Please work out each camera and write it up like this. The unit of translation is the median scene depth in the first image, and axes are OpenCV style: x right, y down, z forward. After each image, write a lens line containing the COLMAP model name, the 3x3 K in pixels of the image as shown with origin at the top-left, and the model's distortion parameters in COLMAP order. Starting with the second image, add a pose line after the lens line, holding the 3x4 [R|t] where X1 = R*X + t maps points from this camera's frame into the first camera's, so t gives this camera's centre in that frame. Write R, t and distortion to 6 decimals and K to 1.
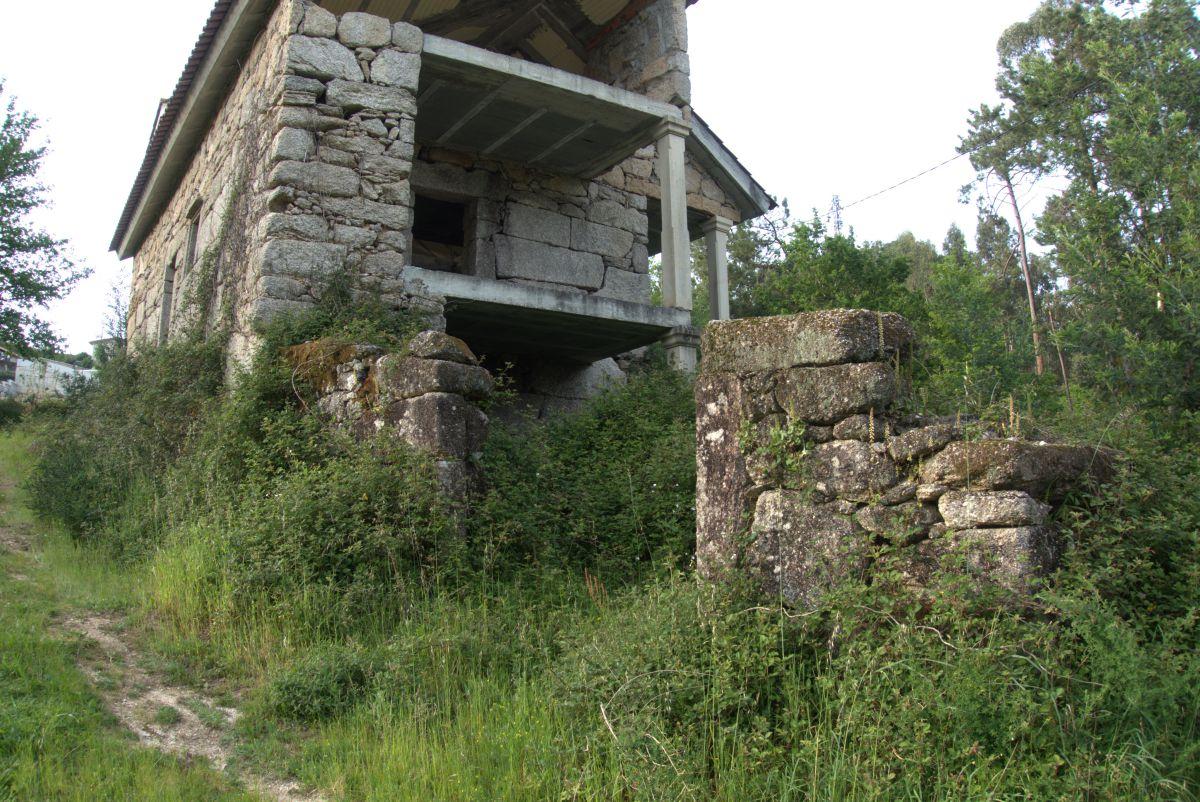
lens RADIAL K [[888.7, 0, 602.0], [0, 888.7, 408.2], [0, 0, 1]] dist [-0.338510, 0.166108]
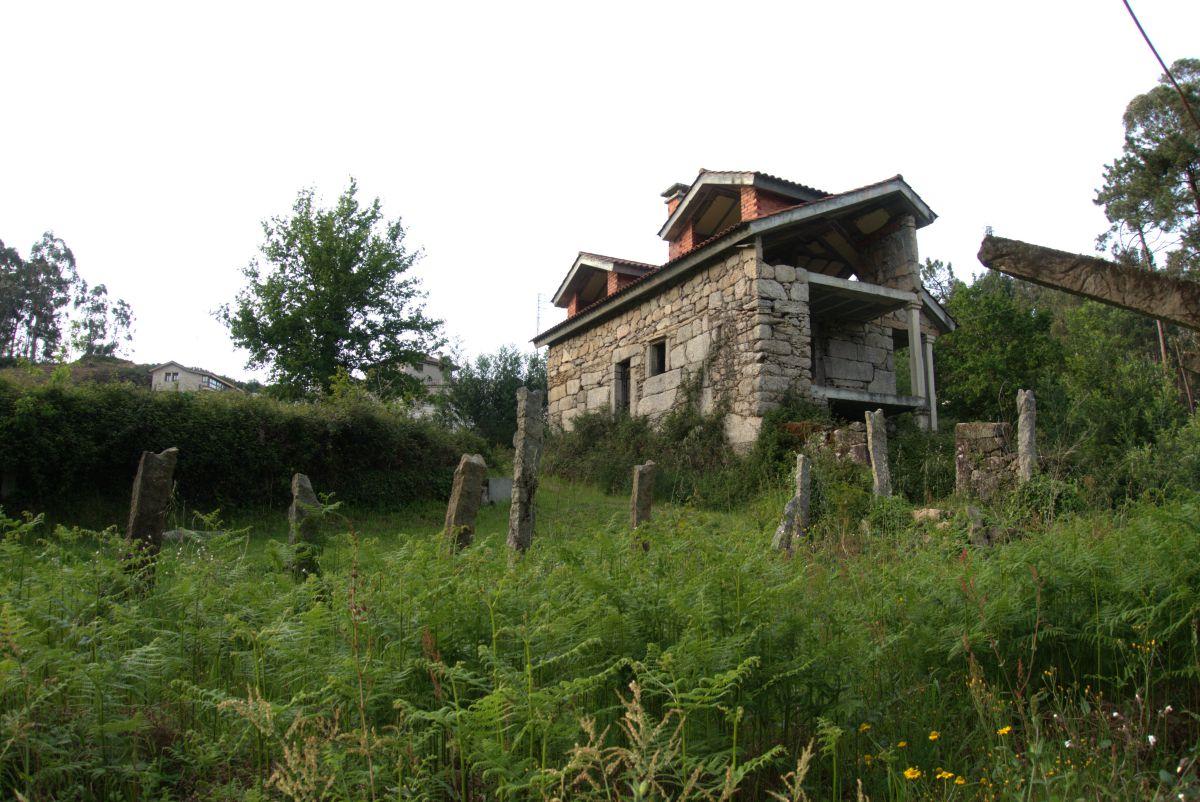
lens RADIAL K [[898.9, 0, 600.0], [0, 898.9, 401.0], [0, 0, 1]] dist [-0.354618, 0.193003]
pose [[0.984443, -0.012536, -0.175256, -0.368441], [0.006109, 0.999290, -0.037165, -0.038685], [0.175597, 0.035517, 0.983821, -1.385730]]
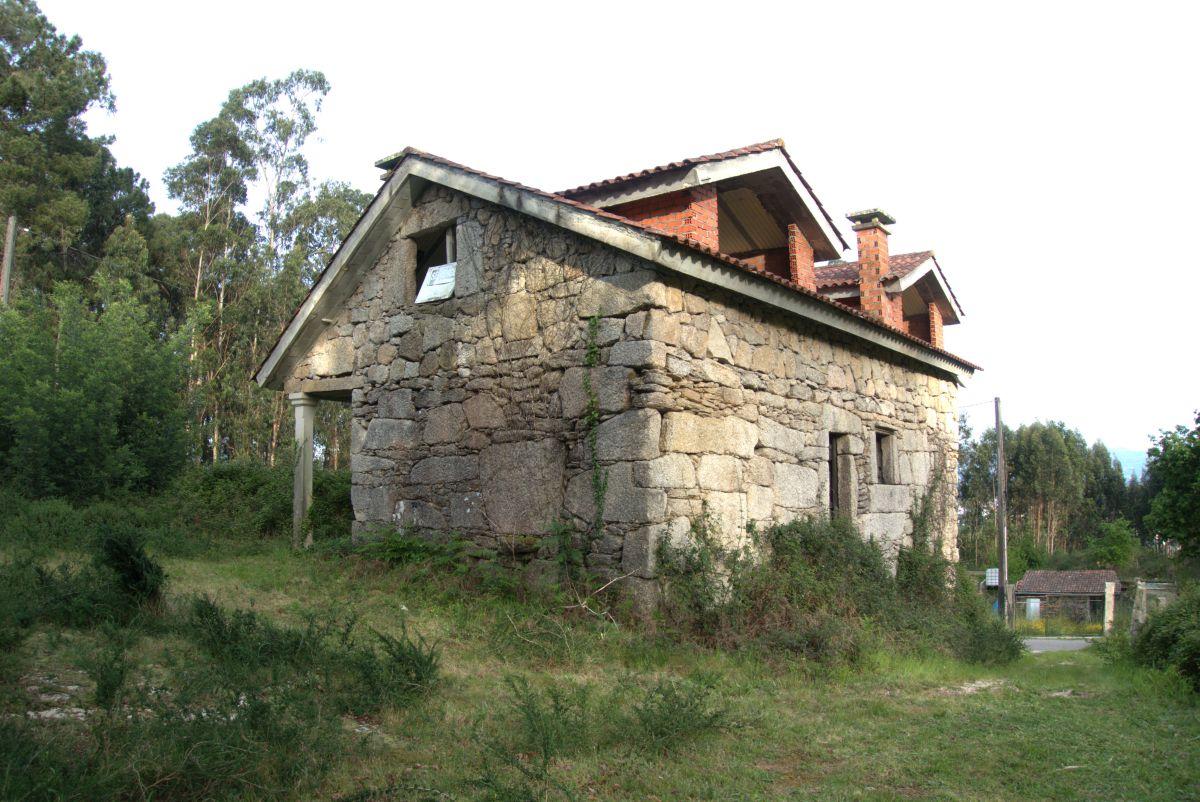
lens RADIAL K [[888.7, 0, 602.0], [0, 888.7, 408.2], [0, 0, 1]] dist [-0.338510, 0.166108]
pose [[-0.250849, 0.100094, 0.962837, -2.203446], [-0.139670, 0.980490, -0.138318, -0.049625], [-0.957897, -0.169176, -0.231975, 2.292661]]
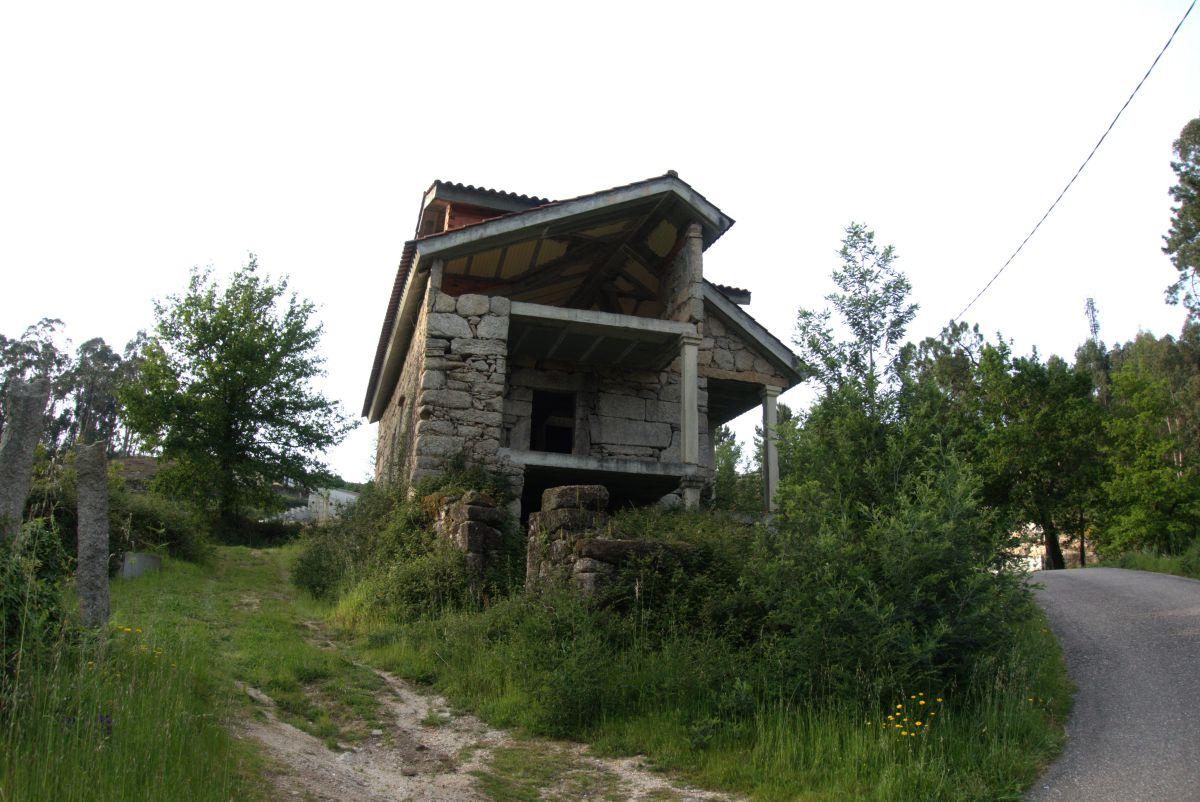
lens RADIAL K [[888.7, 0, 602.0], [0, 888.7, 408.2], [0, 0, 1]] dist [-0.338510, 0.166108]
pose [[0.945828, -0.054040, -0.320141, 0.533401], [0.008919, 0.990003, -0.140763, 0.008677], [0.324547, 0.130283, 0.936854, -0.598815]]
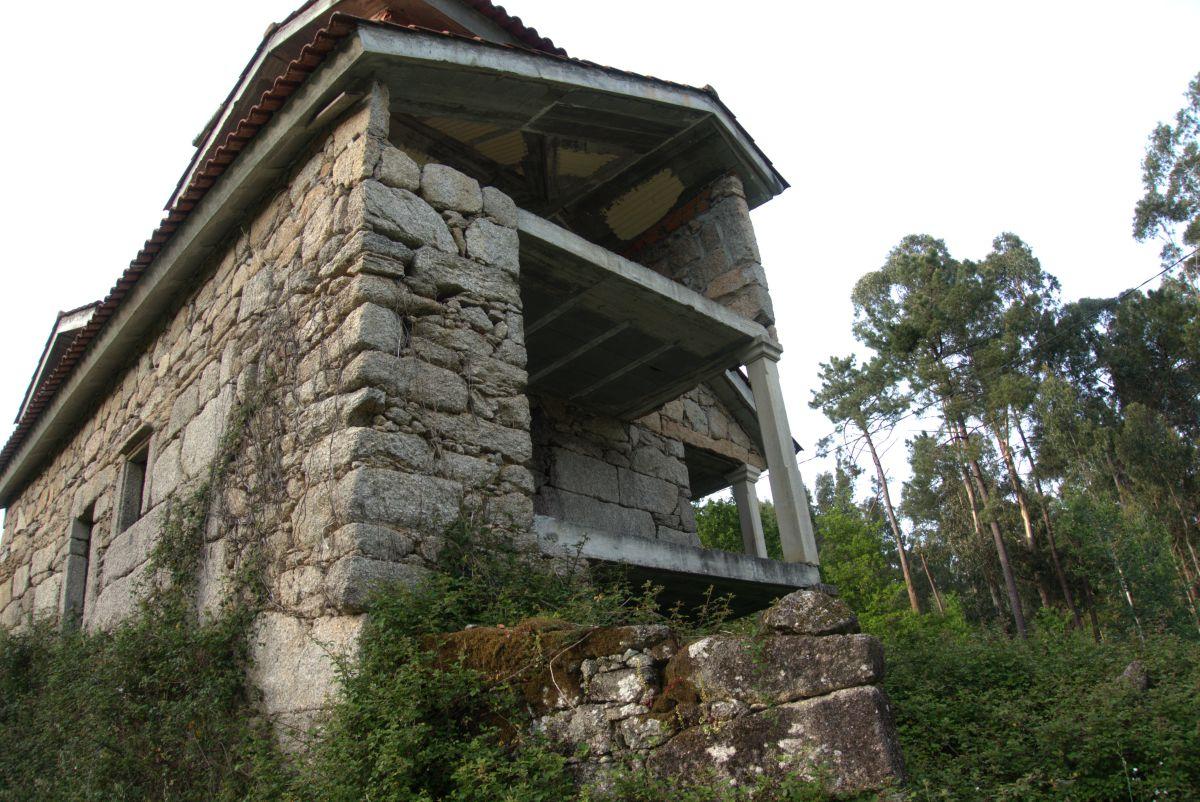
lens RADIAL K [[888.7, 0, 602.0], [0, 888.7, 408.2], [0, 0, 1]] dist [-0.338510, 0.166108]
pose [[0.978171, -0.009890, 0.207566, -0.319977], [0.073793, 0.950297, -0.302473, -0.026612], [-0.194258, 0.311187, 0.930283, 0.298487]]
